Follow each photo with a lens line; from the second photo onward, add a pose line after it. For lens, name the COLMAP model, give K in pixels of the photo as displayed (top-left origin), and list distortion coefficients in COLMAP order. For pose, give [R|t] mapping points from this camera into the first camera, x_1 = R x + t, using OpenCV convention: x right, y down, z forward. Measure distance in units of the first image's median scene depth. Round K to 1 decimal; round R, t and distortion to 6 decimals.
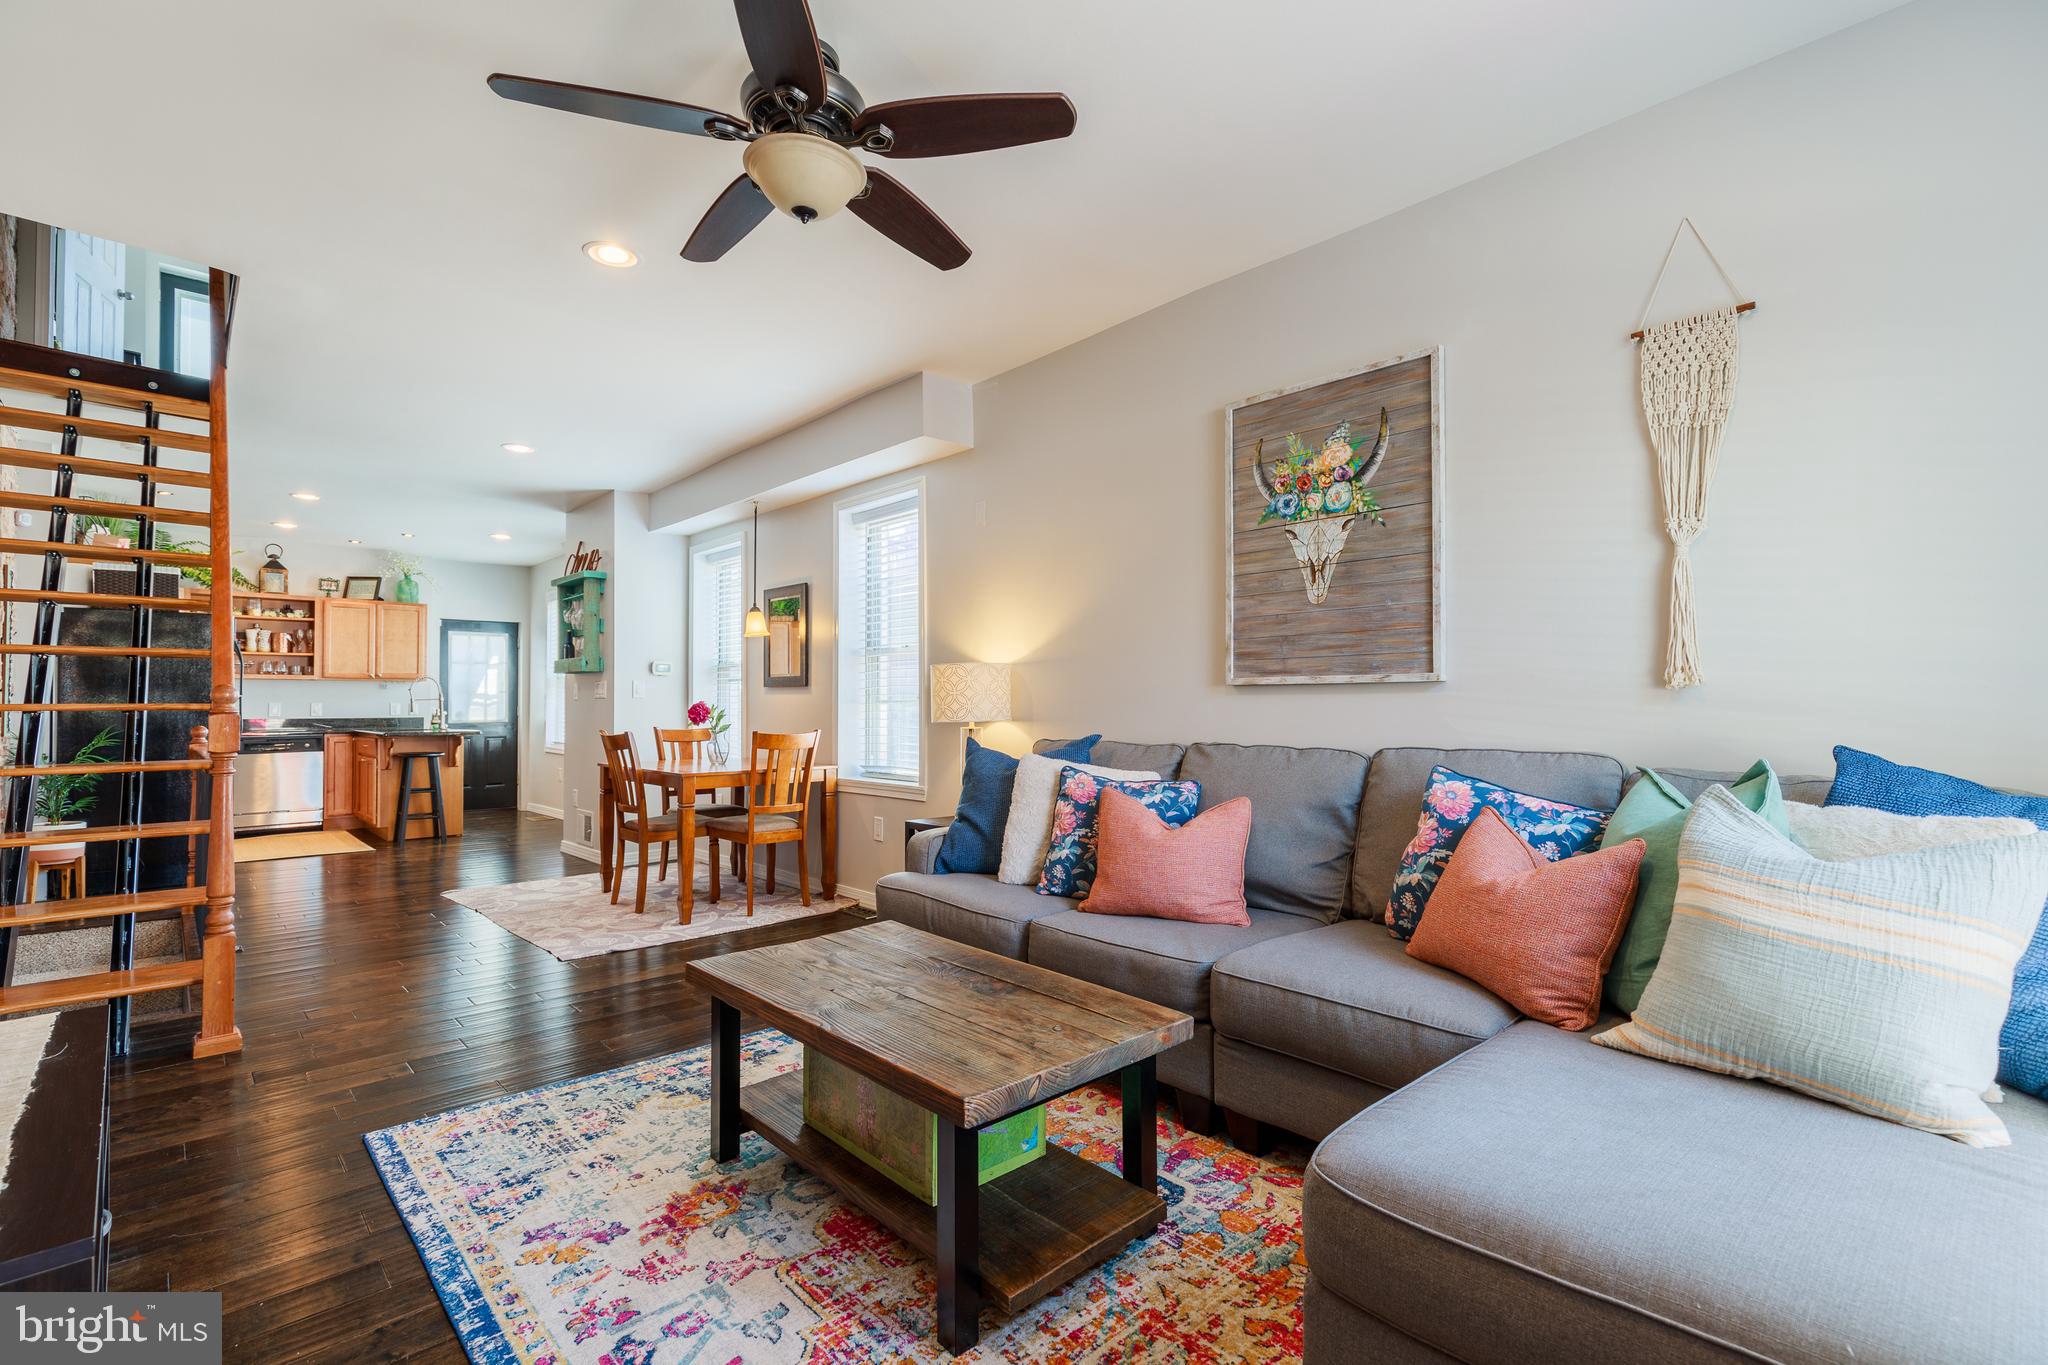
lens RADIAL K [[927.7, 0, 1026.5], [0, 927.7, 689.4], [0, 0, 1]] dist [0.013875, -0.004423]
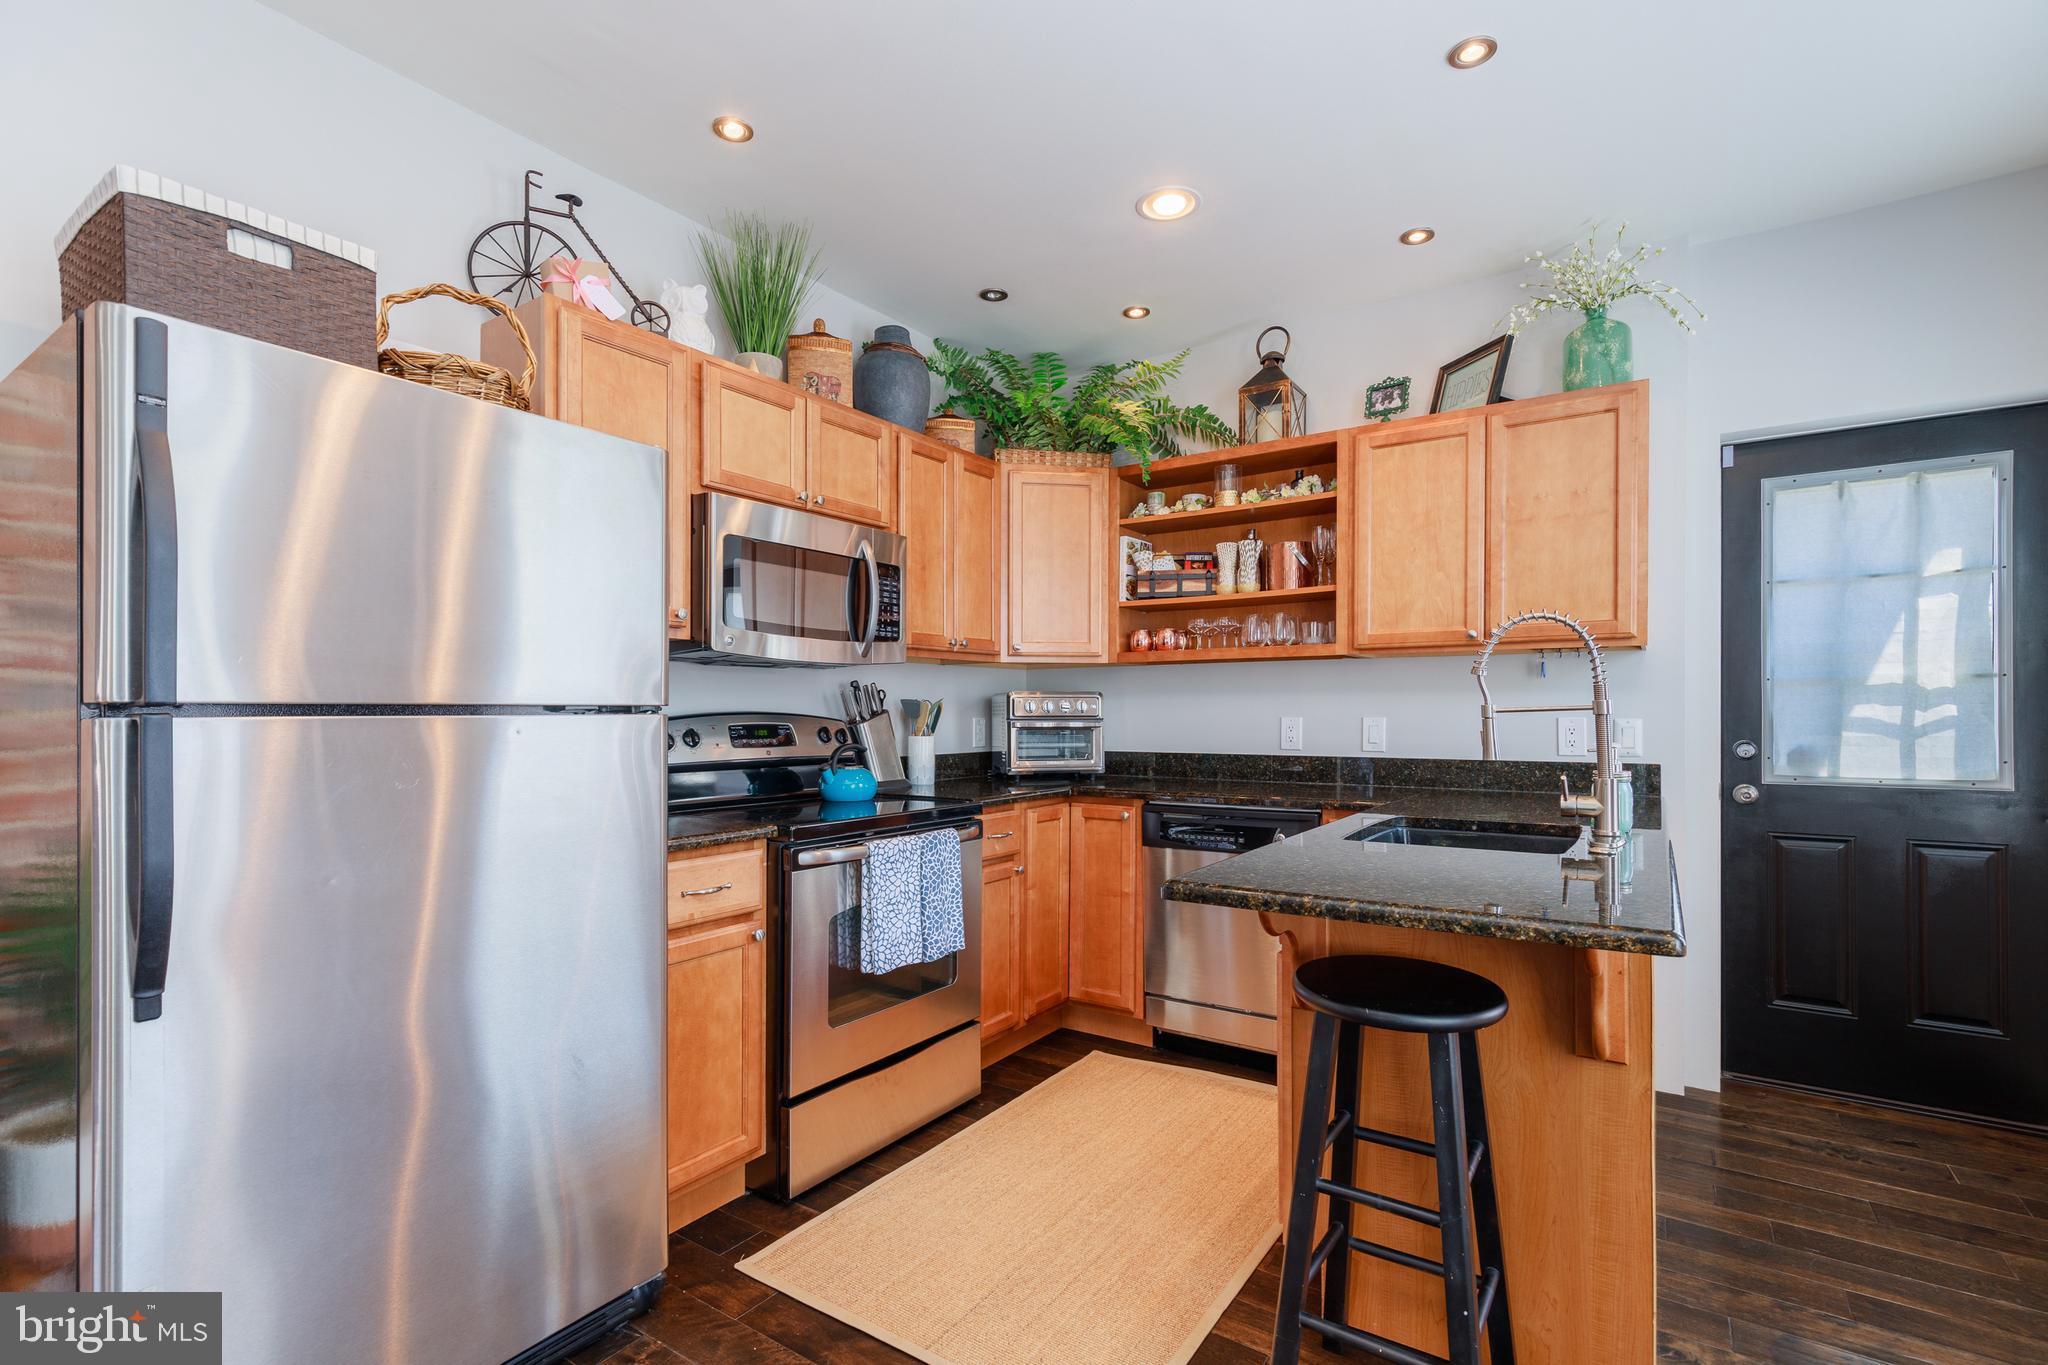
lens RADIAL K [[938.7, 0, 1034.0], [0, 938.7, 711.6], [0, 0, 1]] dist [0.010970, -0.000621]
pose [[0.231016, 0.002465, -0.972947, -0.699583], [0.020225, 0.999769, 0.007336, 0.010469], [0.972740, -0.021373, 0.230912, 1.297956]]
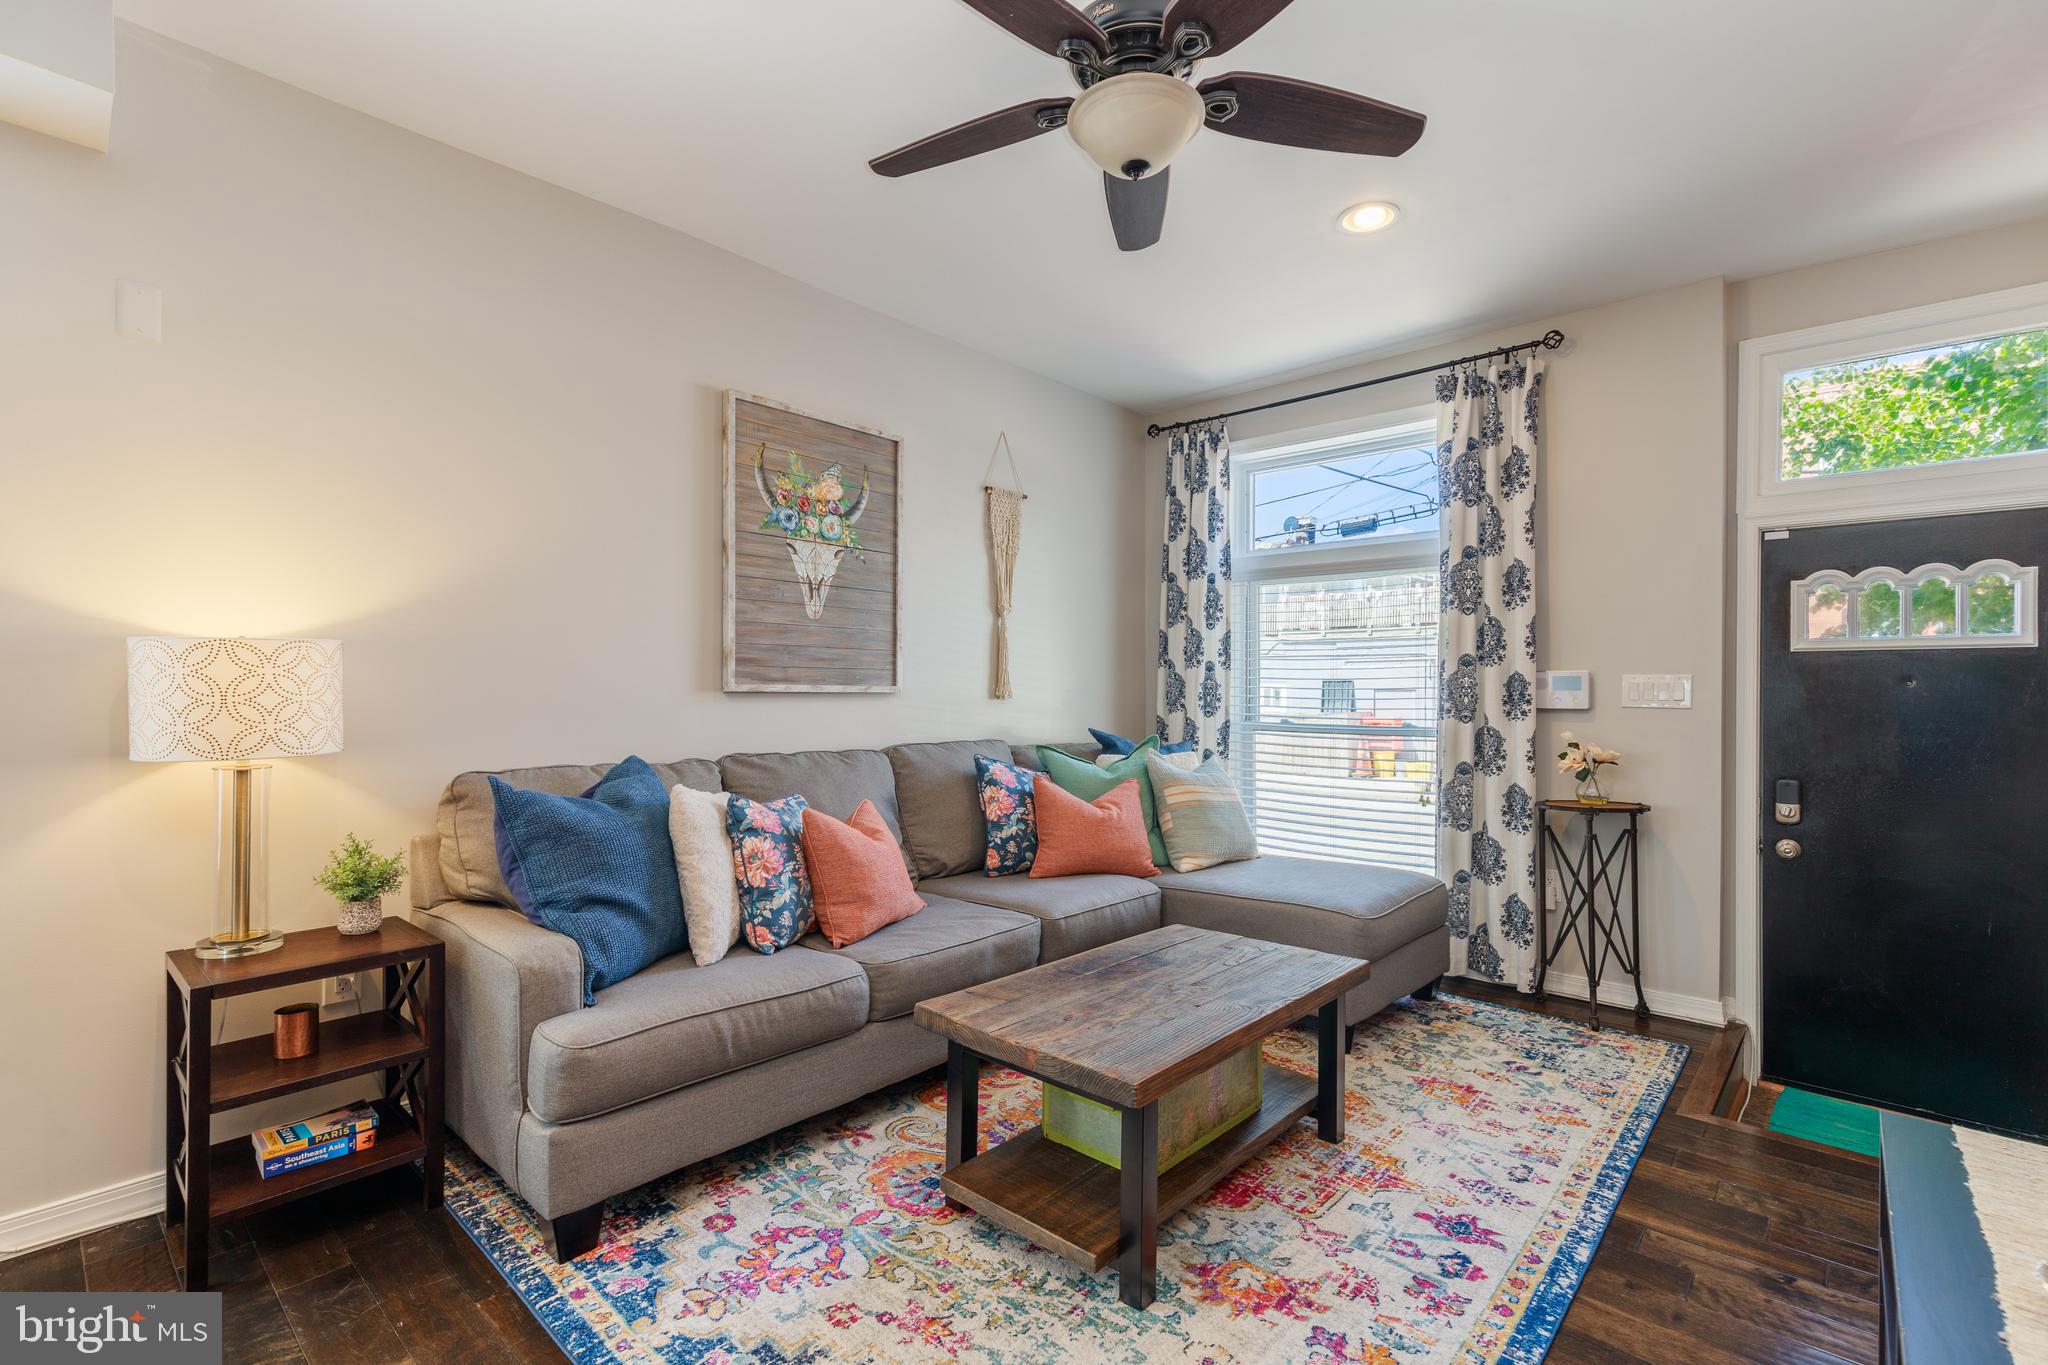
lens RADIAL K [[927.7, 0, 1026.5], [0, 927.7, 689.4], [0, 0, 1]] dist [0.013875, -0.004423]
pose [[-0.087809, 0.001018, 0.996137, -0.469534], [-0.024370, 0.999698, -0.003170, -0.007066], [-0.995839, -0.024554, -0.087758, 0.497419]]
